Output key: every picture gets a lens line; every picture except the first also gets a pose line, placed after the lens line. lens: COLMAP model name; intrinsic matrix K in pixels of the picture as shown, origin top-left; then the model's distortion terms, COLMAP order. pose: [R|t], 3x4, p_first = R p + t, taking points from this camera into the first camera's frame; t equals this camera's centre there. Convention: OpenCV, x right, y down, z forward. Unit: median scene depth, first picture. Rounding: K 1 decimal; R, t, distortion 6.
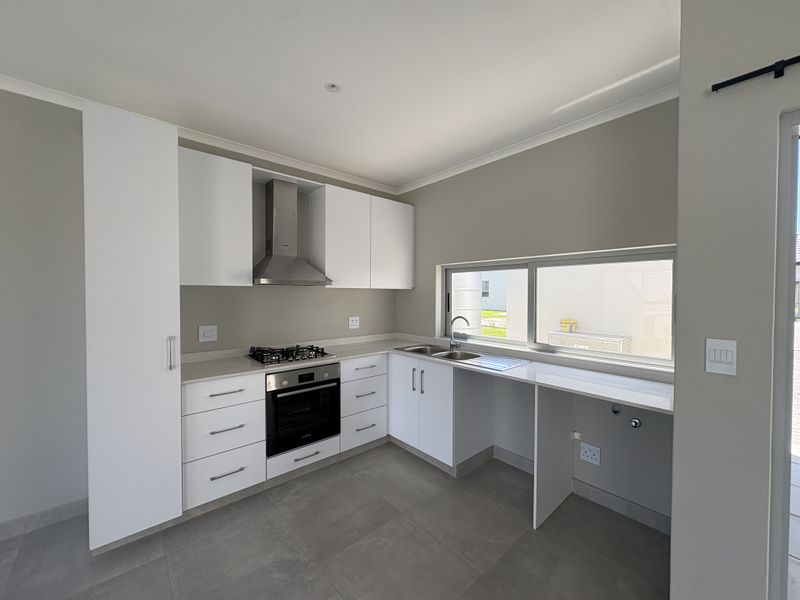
lens RADIAL K [[319.4, 0, 400.0], [0, 319.4, 300.0], [0, 0, 1]] dist [0.000986, 0.000240]
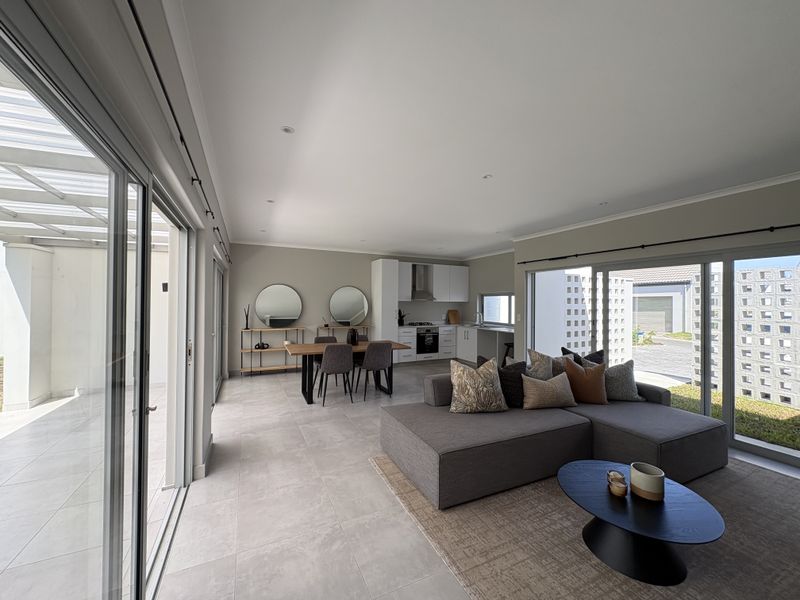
lens RADIAL K [[319.4, 0, 400.0], [0, 319.4, 300.0], [0, 0, 1]] dist [0.000986, 0.000240]
pose [[0.962497, 0.005589, -0.271233, 0.258194], [-0.014252, 0.999449, -0.029979, 0.039226], [0.270916, 0.032720, 0.962047, -1.886810]]
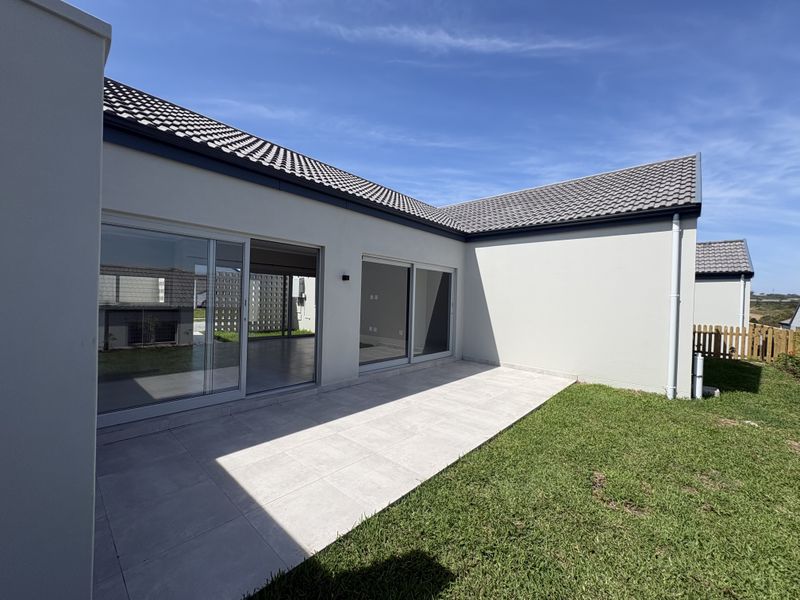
lens RADIAL K [[319.4, 0, 400.0], [0, 319.4, 300.0], [0, 0, 1]] dist [0.000986, 0.000240]
pose [[-0.116666, -0.009321, 0.993127, -2.695783], [-0.007726, 0.999934, 0.008477, 0.070886], [-0.993141, -0.006684, -0.116731, -1.149977]]
